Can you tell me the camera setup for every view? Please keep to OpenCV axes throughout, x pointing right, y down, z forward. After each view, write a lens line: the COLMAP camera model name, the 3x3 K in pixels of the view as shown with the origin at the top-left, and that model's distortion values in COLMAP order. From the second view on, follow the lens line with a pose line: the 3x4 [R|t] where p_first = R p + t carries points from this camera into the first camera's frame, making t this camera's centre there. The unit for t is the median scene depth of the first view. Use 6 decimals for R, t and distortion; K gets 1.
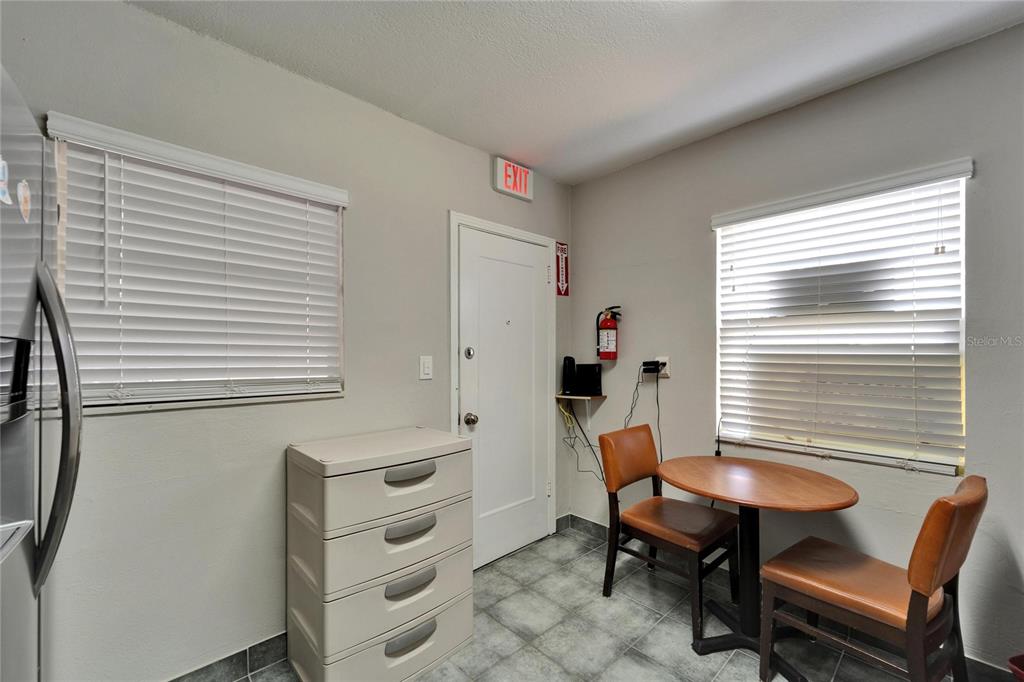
lens RADIAL K [[408.8, 0, 535.3], [0, 408.8, 350.5], [0, 0, 1]] dist [0.003845, -0.002120]
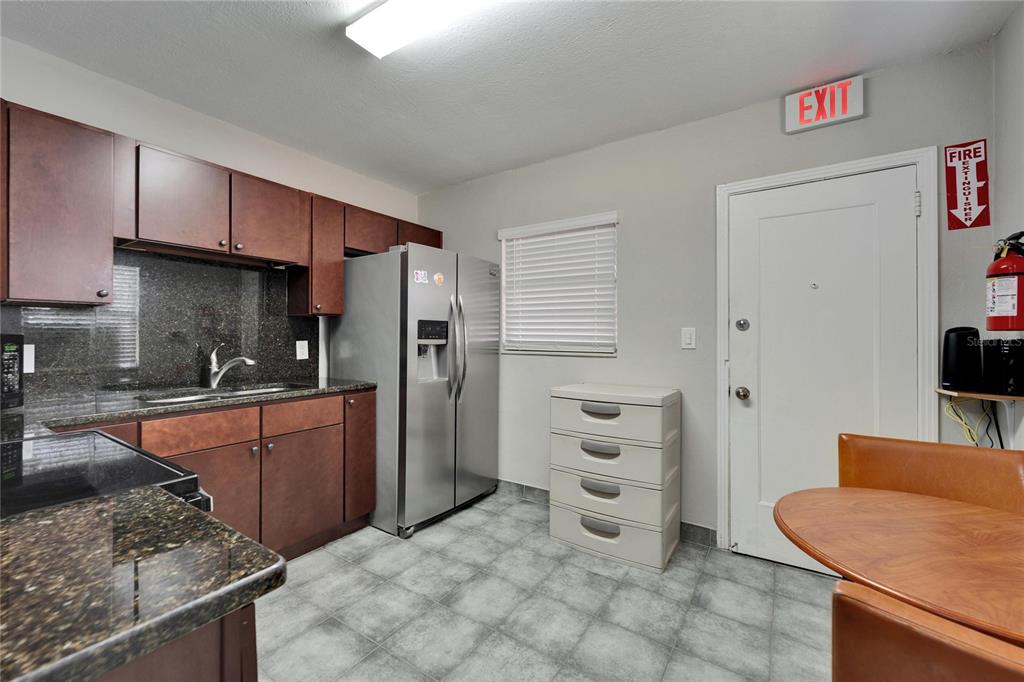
lens RADIAL K [[408.8, 0, 495.7], [0, 408.8, 336.4], [0, 0, 1]] dist [0.003845, -0.002120]
pose [[0.219459, -0.001507, -0.975620, 0.660199], [0.001508, 0.999998, -0.001206, 0.035154], [0.975620, -0.001207, 0.219461, 0.230875]]
